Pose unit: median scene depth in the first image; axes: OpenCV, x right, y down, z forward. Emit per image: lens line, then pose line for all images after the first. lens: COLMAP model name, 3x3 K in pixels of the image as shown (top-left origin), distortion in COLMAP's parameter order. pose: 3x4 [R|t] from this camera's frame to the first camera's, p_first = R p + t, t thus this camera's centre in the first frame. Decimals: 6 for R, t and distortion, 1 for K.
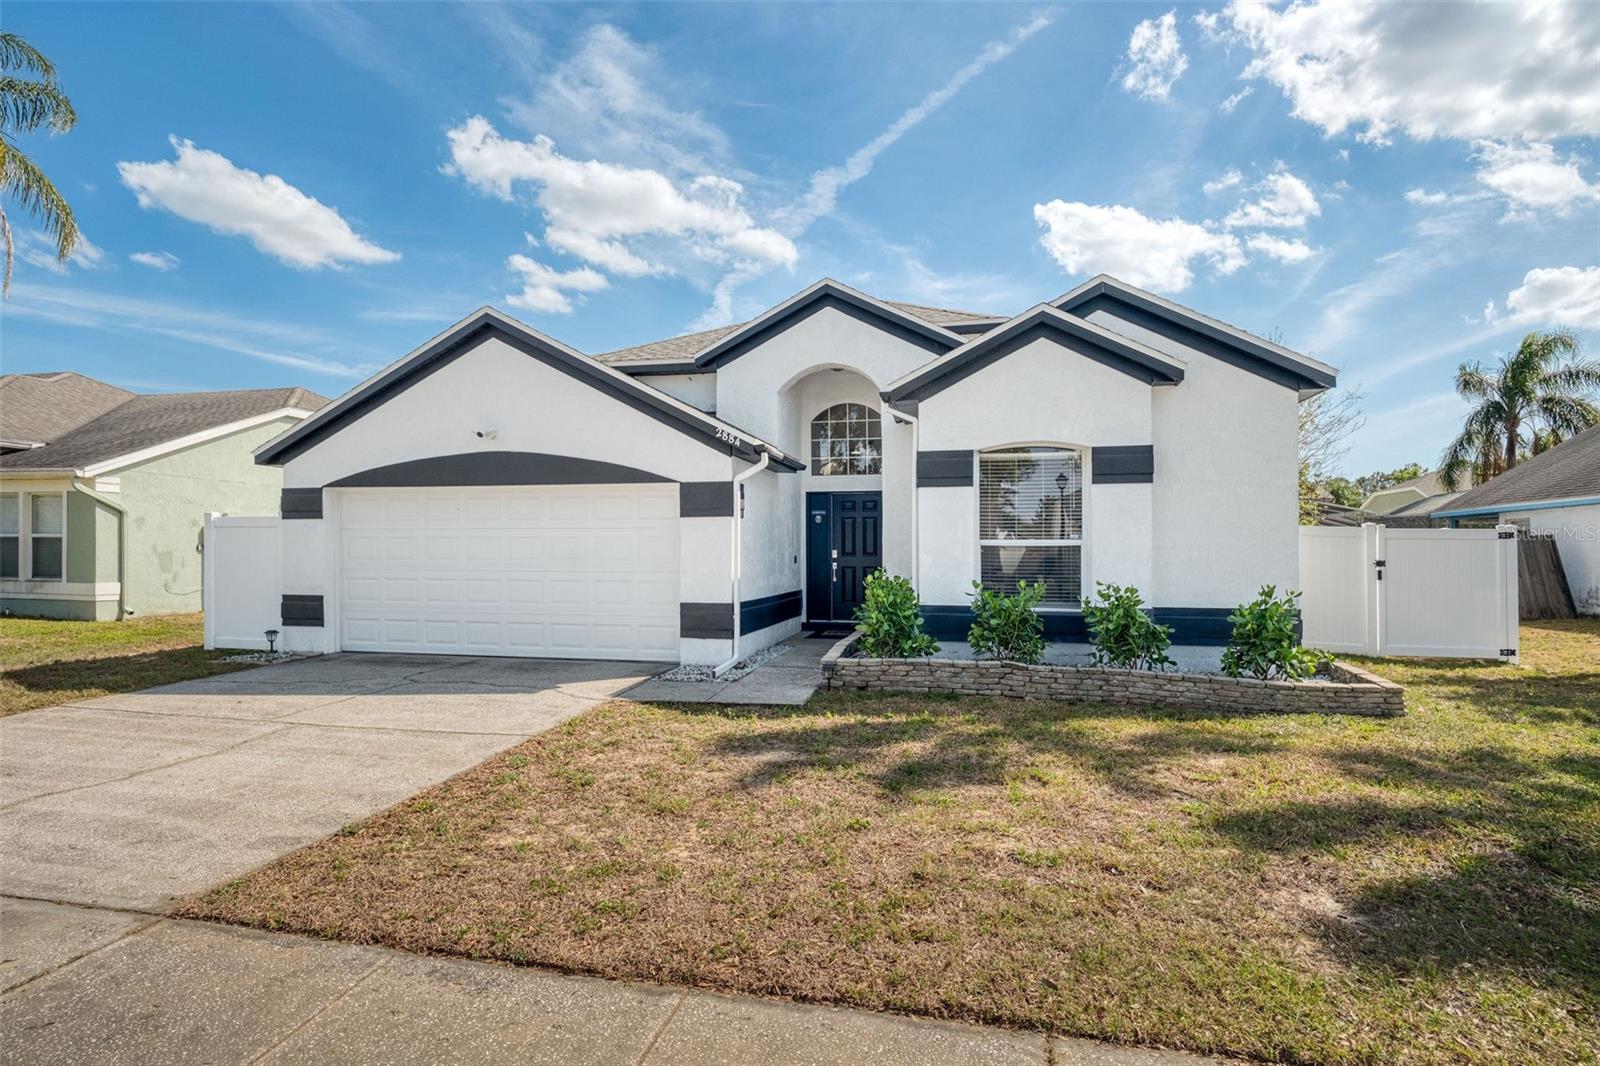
lens RADIAL K [[818.6, 0, 801.1], [0, 818.6, 523.2], [0, 0, 1]] dist [-0.005658, -0.001899]
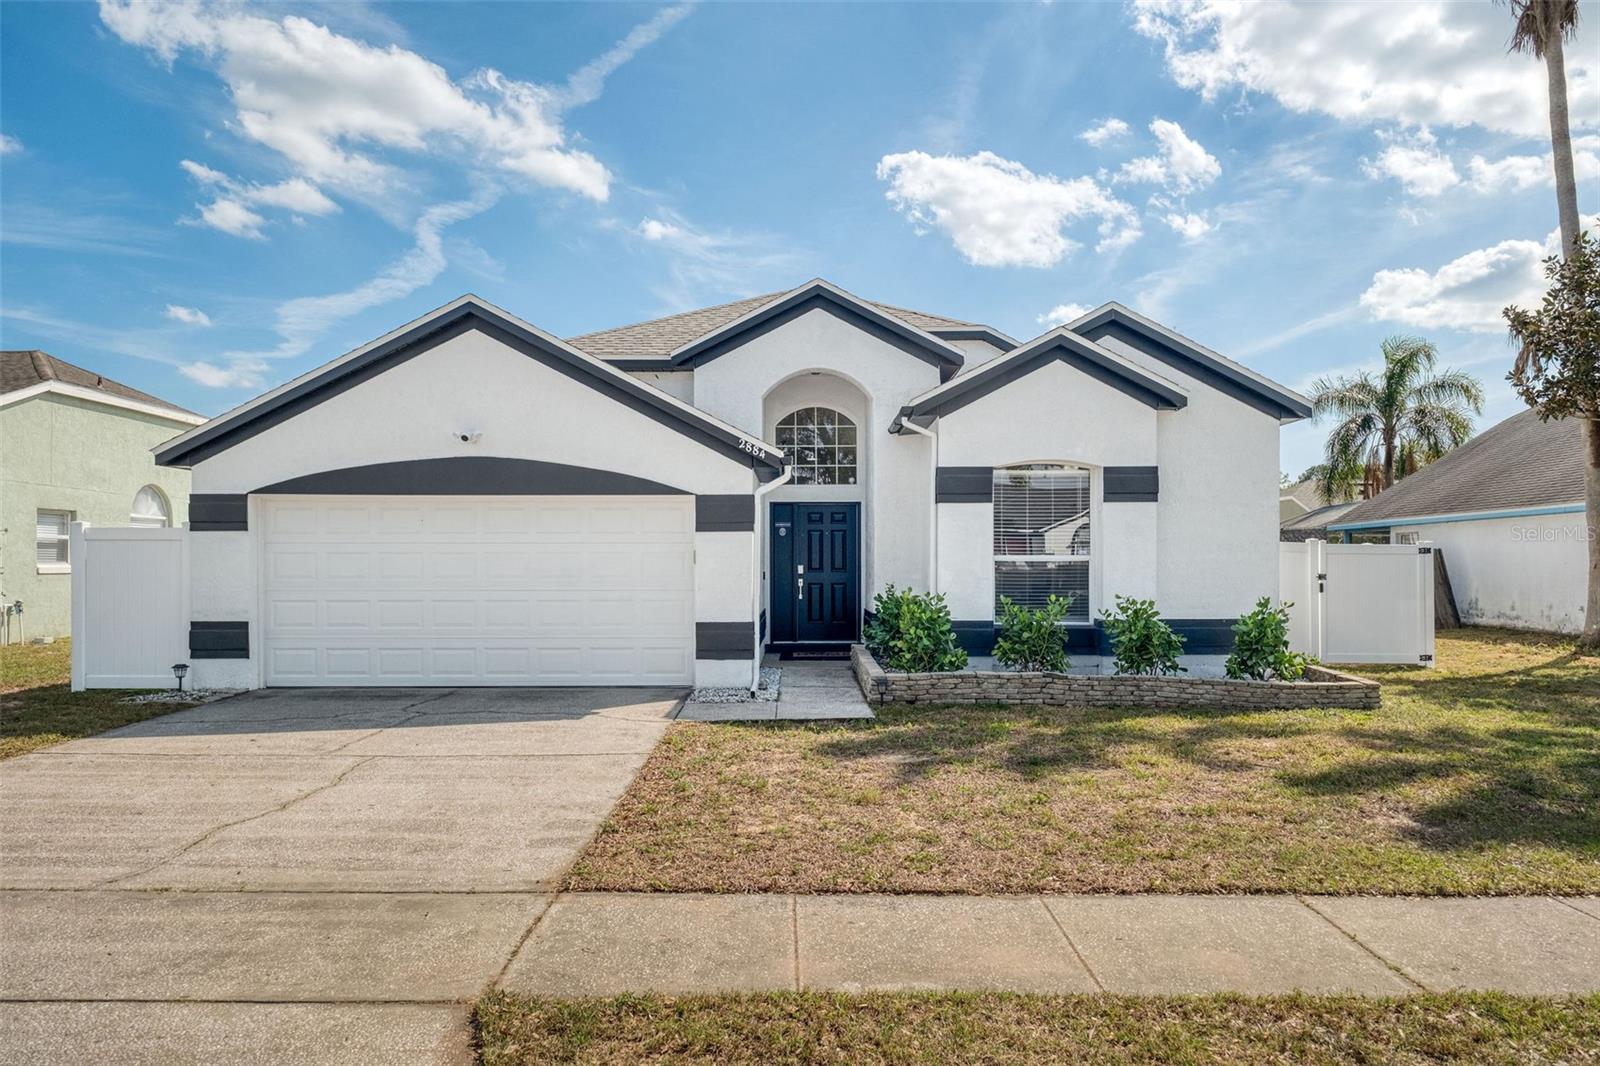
lens RADIAL K [[1035.9, 0, 800.0], [0, 1035.9, 533.0], [0, 0, 1]] dist [0.004829, 0.002620]
pose [[0.974152, 0.003991, 0.225859, -0.321113], [-0.004833, 0.999983, 0.003176, -0.010871], [-0.225843, -0.004185, 0.974155, -0.202752]]
